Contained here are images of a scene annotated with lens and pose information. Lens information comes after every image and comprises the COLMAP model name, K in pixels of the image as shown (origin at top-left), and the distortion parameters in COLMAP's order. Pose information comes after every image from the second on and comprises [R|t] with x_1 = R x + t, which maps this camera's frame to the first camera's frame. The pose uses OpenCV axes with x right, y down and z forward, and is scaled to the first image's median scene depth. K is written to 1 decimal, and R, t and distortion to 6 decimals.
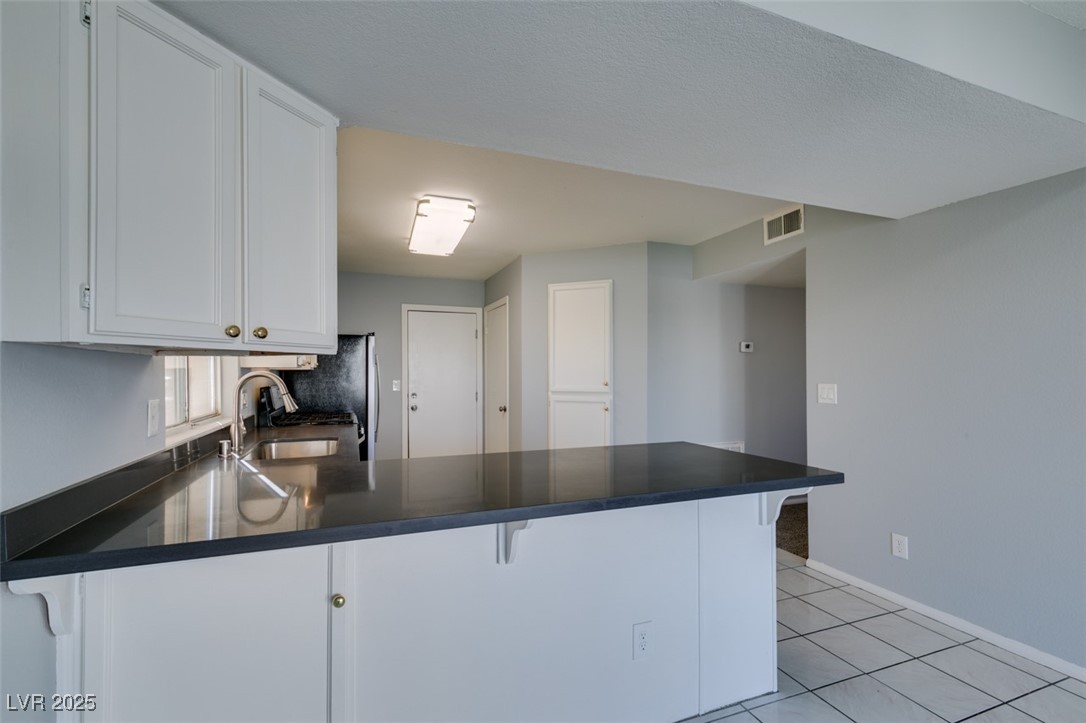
lens RADIAL K [[482.7, 0, 539.6], [0, 482.7, 365.8], [0, 0, 1]] dist [0.004325, -0.000969]
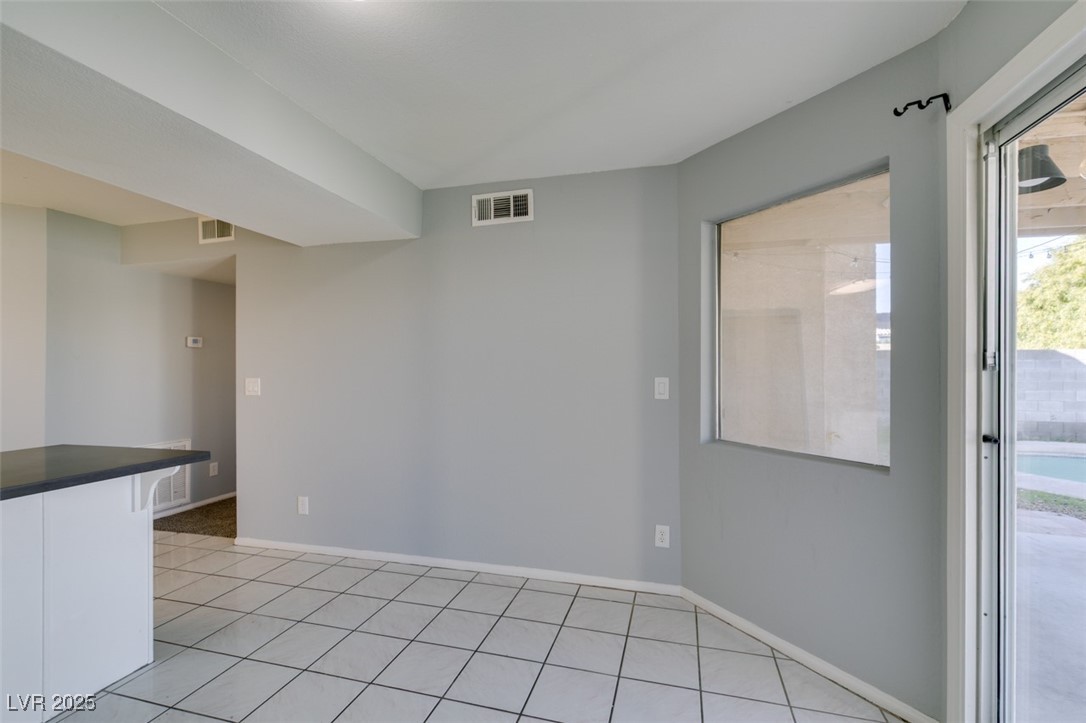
lens RADIAL K [[482.7, 0, 539.6], [0, 482.7, 365.8], [0, 0, 1]] dist [0.004325, -0.000969]
pose [[0.595760, 0.006765, 0.803134, 0.081184], [-0.013911, 0.999901, 0.001896, -0.003255], [-0.803042, -0.012302, 0.595795, -0.209036]]
